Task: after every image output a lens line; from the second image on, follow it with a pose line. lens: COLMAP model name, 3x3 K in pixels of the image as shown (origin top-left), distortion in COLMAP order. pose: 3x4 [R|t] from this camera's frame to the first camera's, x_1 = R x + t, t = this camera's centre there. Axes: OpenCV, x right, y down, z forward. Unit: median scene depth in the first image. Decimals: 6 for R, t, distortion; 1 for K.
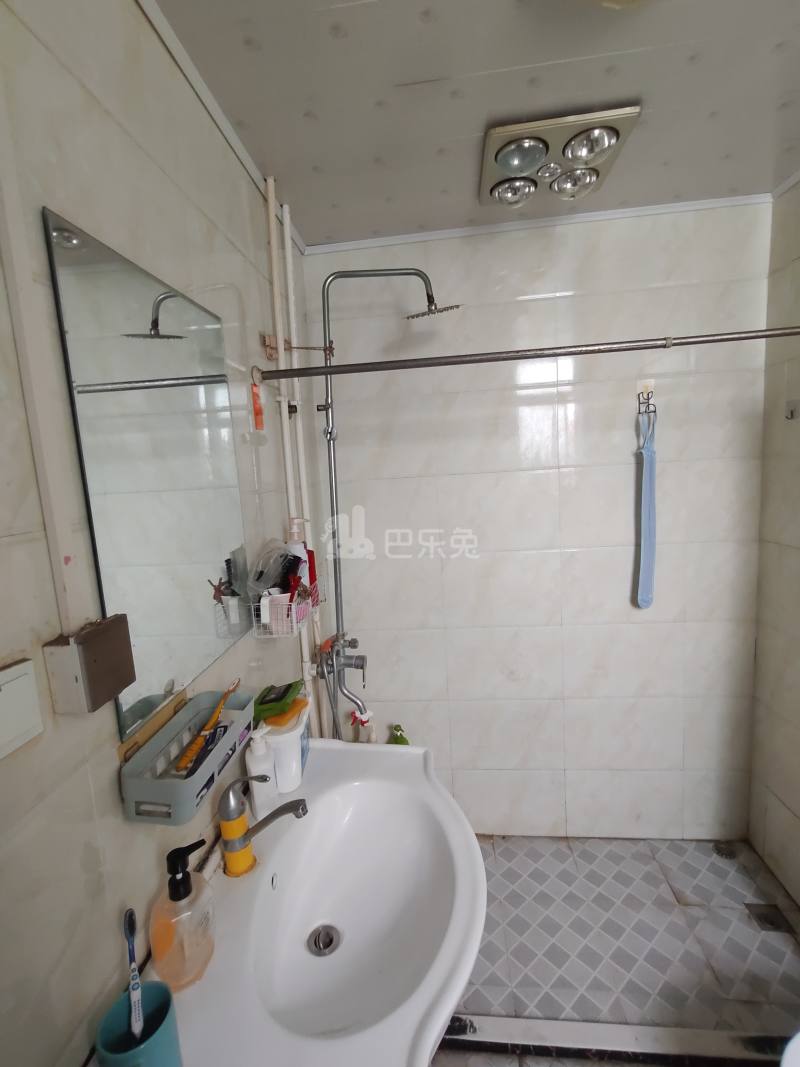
lens RADIAL K [[489.3, 0, 400.0], [0, 489.3, 533.5], [0, 0, 1]] dist [-0.003899, 0.000491]
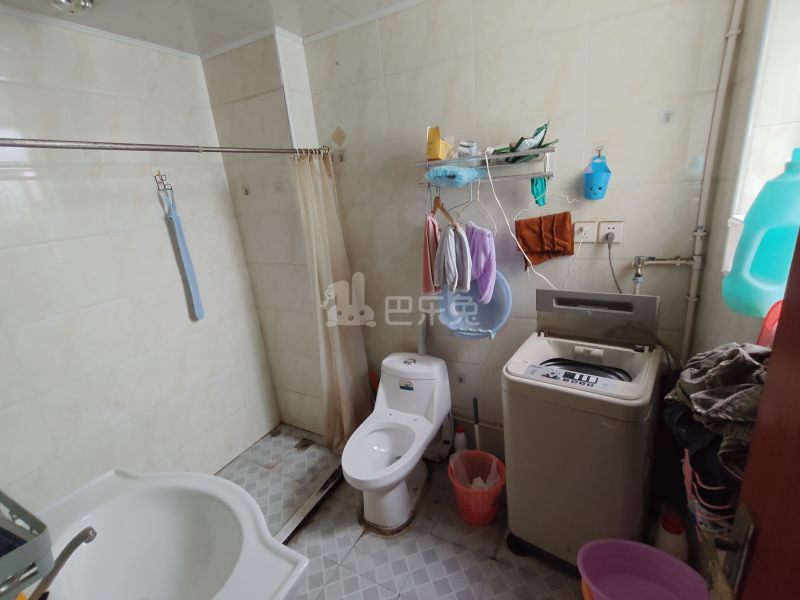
lens RADIAL K [[366.8, 0, 400.0], [0, 366.8, 300.0], [0, 0, 1]] dist [-0.003899, 0.000491]
pose [[0.387314, -0.249484, 0.887550, -0.270218], [0.189732, 0.963653, 0.188080, -0.003737], [-0.902214, 0.095550, 0.420572, -0.055045]]
